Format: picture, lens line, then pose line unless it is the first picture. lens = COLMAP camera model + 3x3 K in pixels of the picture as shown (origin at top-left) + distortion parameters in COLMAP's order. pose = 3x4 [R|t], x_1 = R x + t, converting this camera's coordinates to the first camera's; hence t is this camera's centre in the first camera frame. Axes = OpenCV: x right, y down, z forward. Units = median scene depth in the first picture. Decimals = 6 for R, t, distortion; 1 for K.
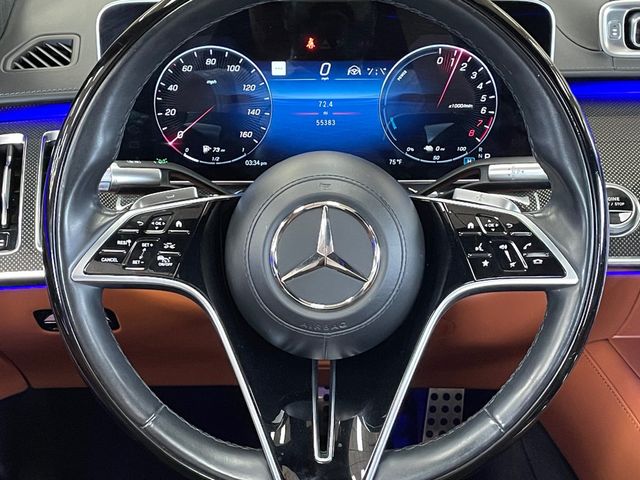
lens RADIAL K [[1021.3, 0, 318.7], [0, 1021.3, 243.9], [0, 0, 1]] dist [0.120429, 0.000000]
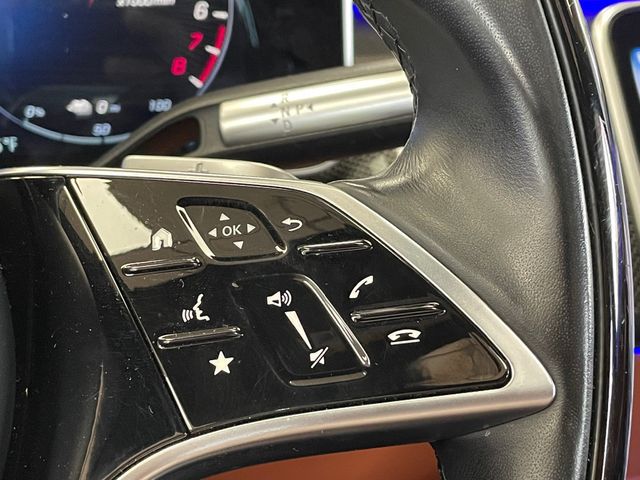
lens RADIAL K [[1021.3, 0, 321.4], [0, 1021.3, 241.6], [0, 0, 1]] dist [0.120429, 0.000000]
pose [[0.970591, -0.073314, 0.229299, 0.113095], [0.099591, 0.989452, -0.105199, 0.015923], [-0.219168, 0.124942, 0.967654, 0.638838]]
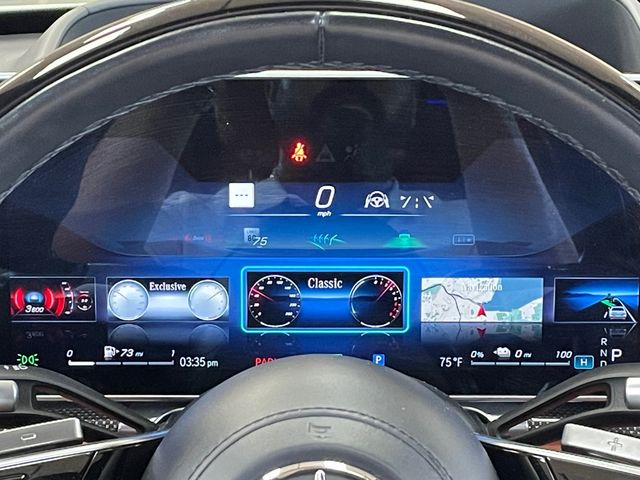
lens RADIAL K [[1471.2, 0, 334.1], [0, 1471.2, 240.9], [0, 0, 1]] dist [0.100837, 0.000000]
pose [[0.999955, 0.007165, 0.006215, 0.007063], [-0.006352, 0.992501, -0.122073, -0.052522], [-0.007043, 0.122028, 0.992502, 0.221518]]
